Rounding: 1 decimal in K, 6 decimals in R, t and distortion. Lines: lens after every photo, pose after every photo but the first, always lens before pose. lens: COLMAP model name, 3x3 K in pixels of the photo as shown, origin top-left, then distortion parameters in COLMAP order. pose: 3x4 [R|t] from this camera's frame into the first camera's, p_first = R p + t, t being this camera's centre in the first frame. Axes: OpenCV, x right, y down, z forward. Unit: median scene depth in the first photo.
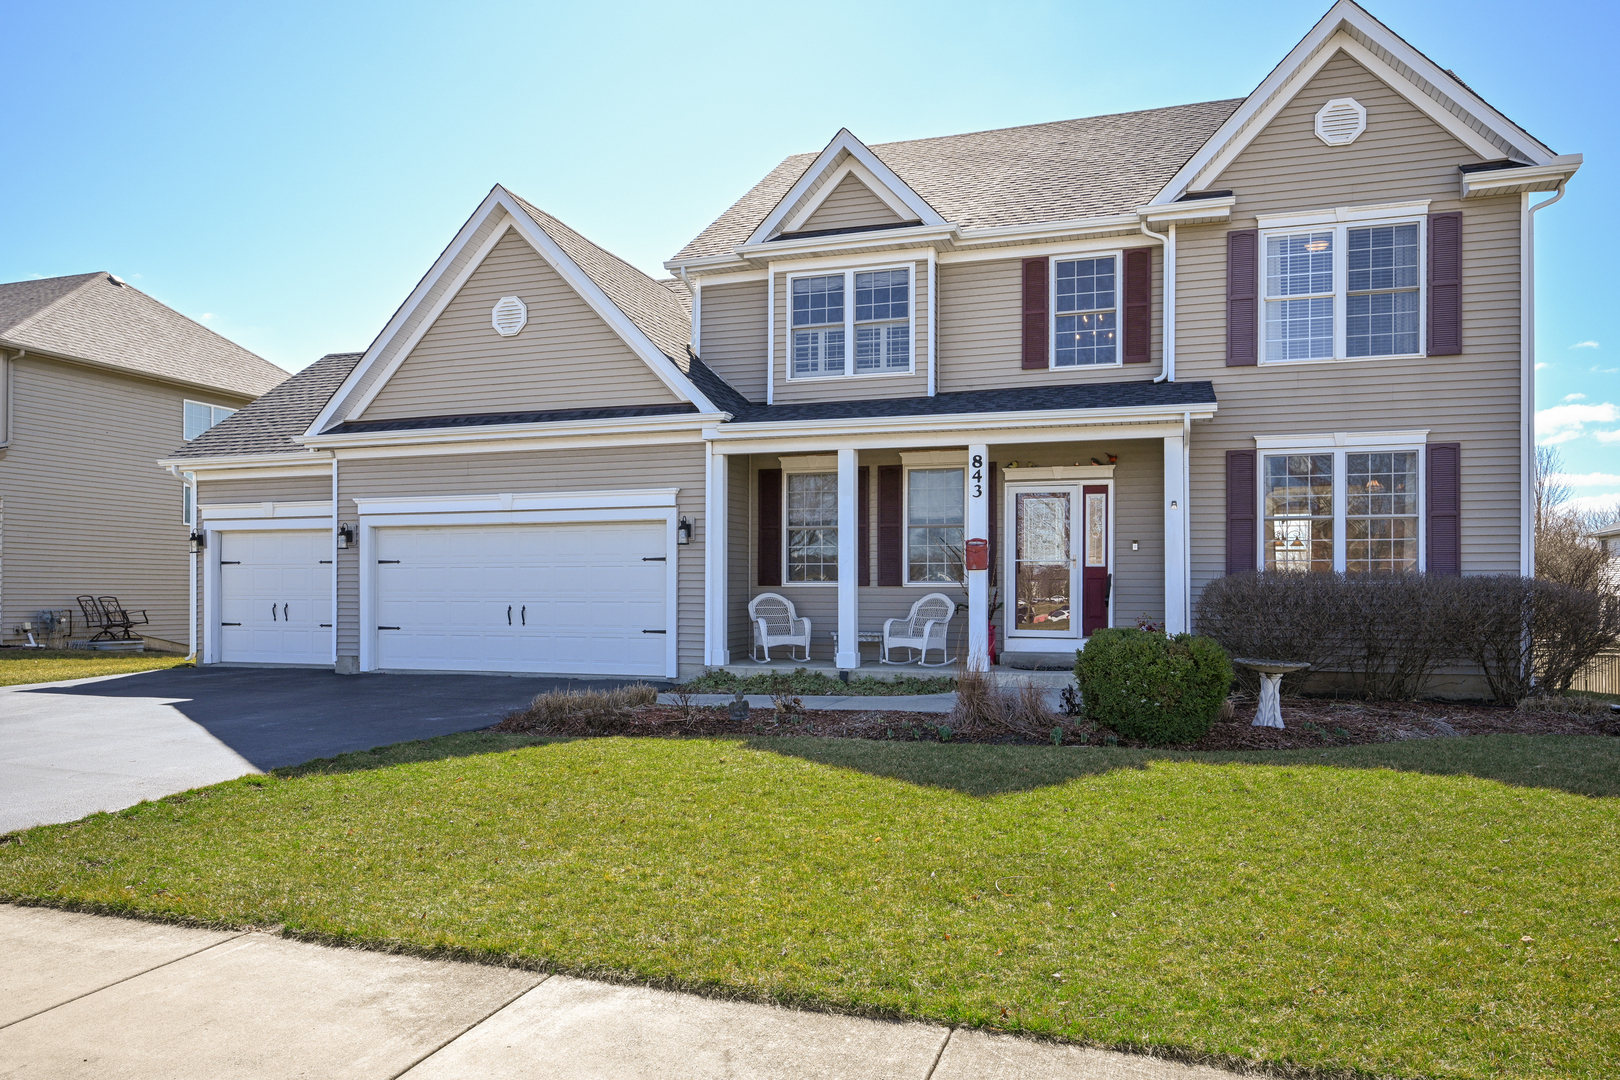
lens RADIAL K [[1078.2, 0, 810.7], [0, 1078.2, 558.8], [0, 0, 1]] dist [-0.002962, -0.000555]
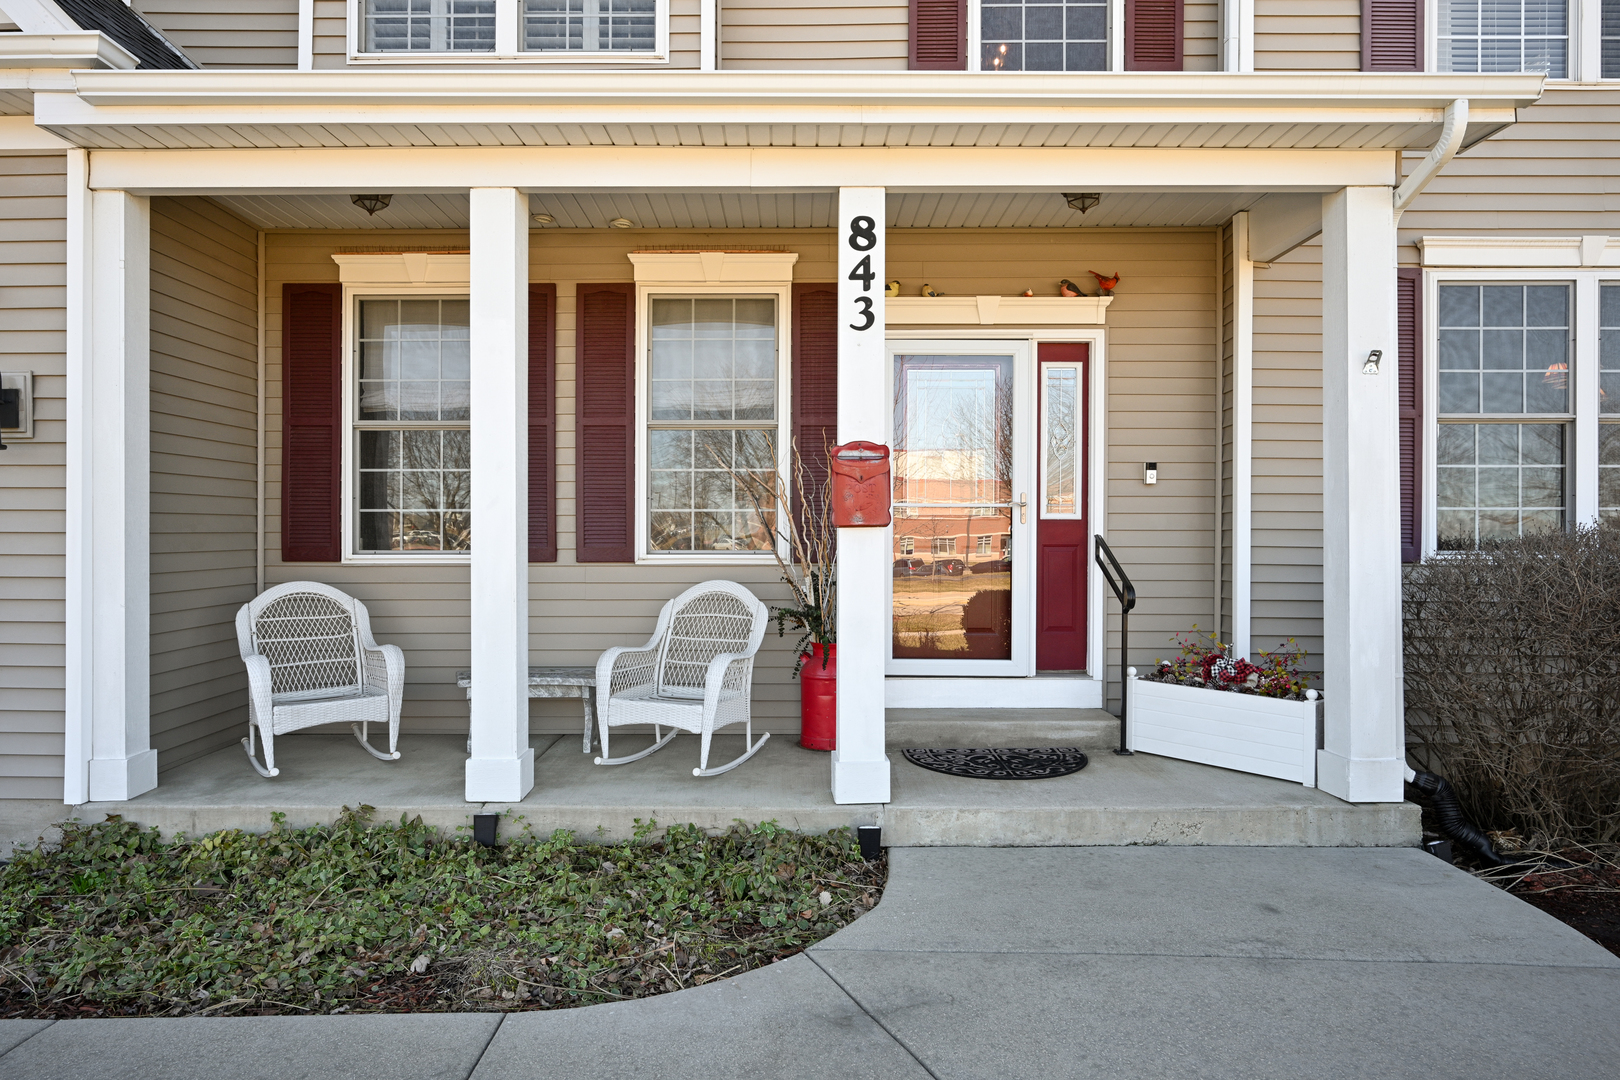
lens RADIAL K [[1033.0, 0, 810.0], [0, 1033.0, 540.0], [0, 0, 1]] dist [-0.003888, -0.000820]
pose [[0.952975, -0.001714, 0.303045, 0.027563], [-0.006665, 0.999624, 0.026612, 0.004899], [-0.302976, -0.027380, 0.952605, 0.609218]]
